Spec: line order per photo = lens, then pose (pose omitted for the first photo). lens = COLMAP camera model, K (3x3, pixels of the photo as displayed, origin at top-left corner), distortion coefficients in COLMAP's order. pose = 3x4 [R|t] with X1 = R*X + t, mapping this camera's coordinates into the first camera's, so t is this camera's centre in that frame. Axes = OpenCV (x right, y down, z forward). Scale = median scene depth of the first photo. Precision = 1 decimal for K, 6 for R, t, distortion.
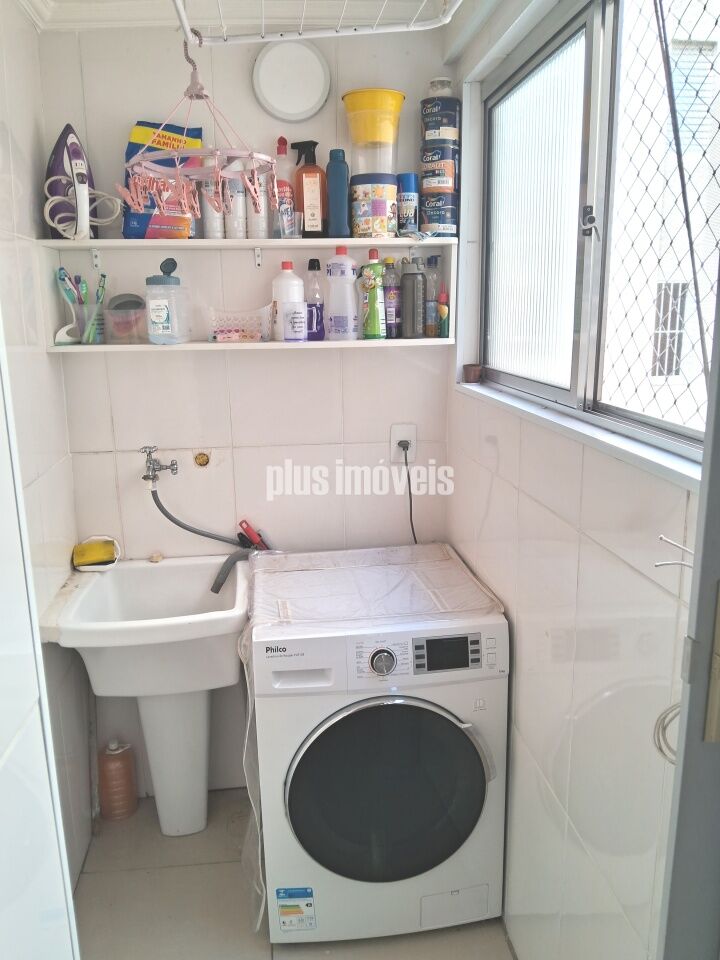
lens RADIAL K [[755.2, 0, 362.2], [0, 755.2, 485.4], [0, 0, 1]] dist [0.095769, -0.161535]
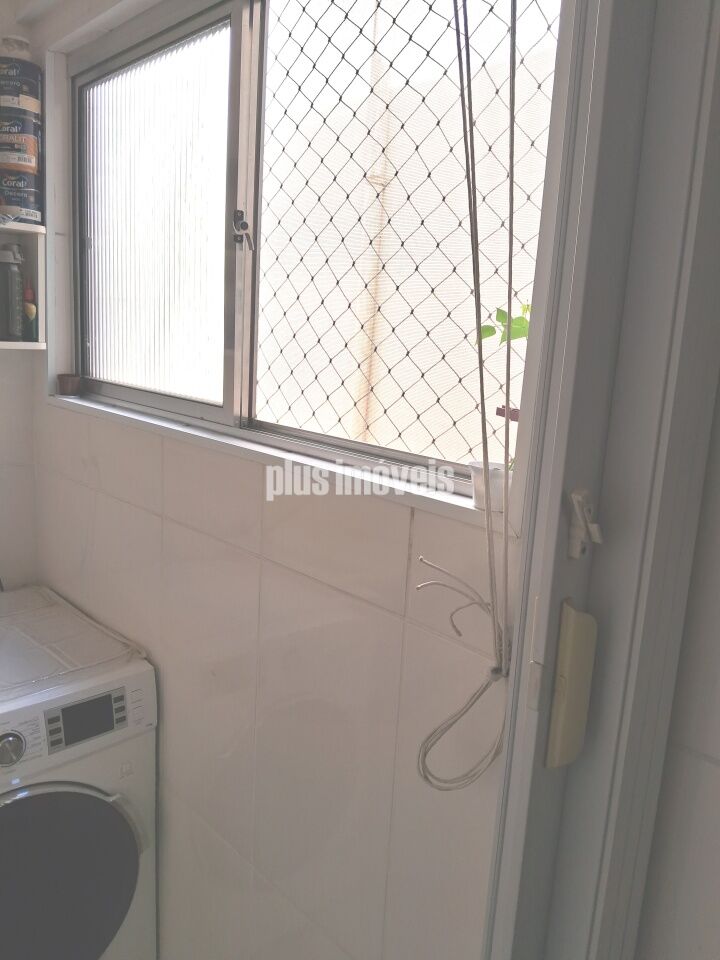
lens RADIAL K [[772.0, 0, 360.0], [0, 772.0, 480.0], [0, 0, 1]] dist [-0.005405, 0.003748]
pose [[0.818328, -0.051346, 0.572453, -0.097329], [0.066056, 0.997804, -0.004931, -0.014595], [-0.570943, 0.041849, 0.819923, 0.104306]]
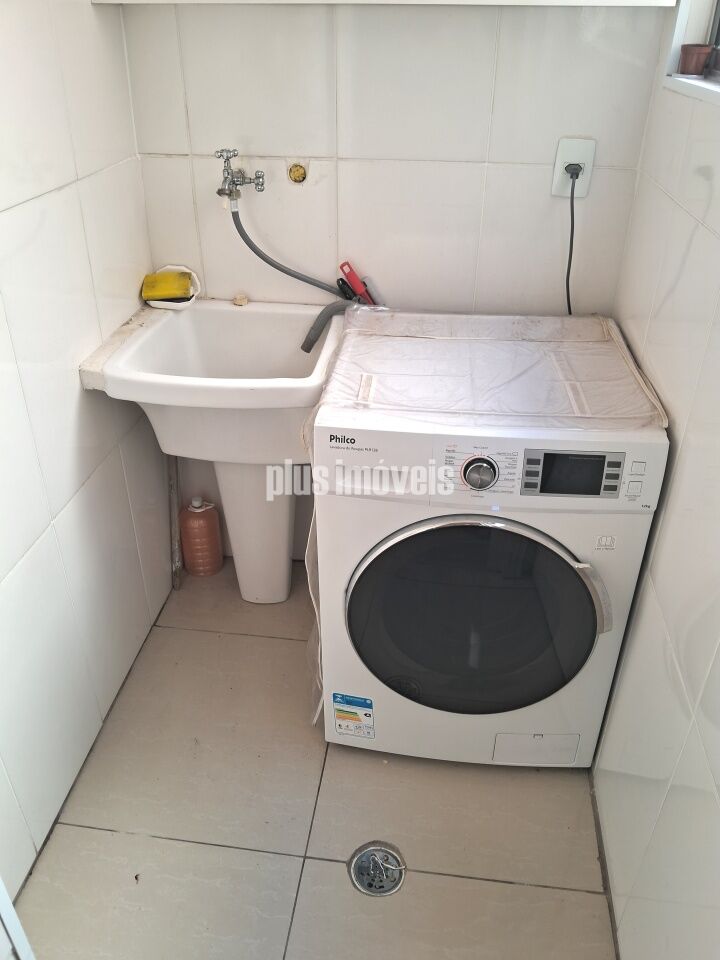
lens RADIAL K [[755.2, 0, 362.2], [0, 755.2, 485.4], [0, 0, 1]] dist [0.095769, -0.161535]
pose [[0.969664, 0.146464, -0.195703, 0.051846], [-0.077002, 0.942878, 0.324117, 0.008118], [0.231996, -0.299215, 0.925553, 0.229957]]
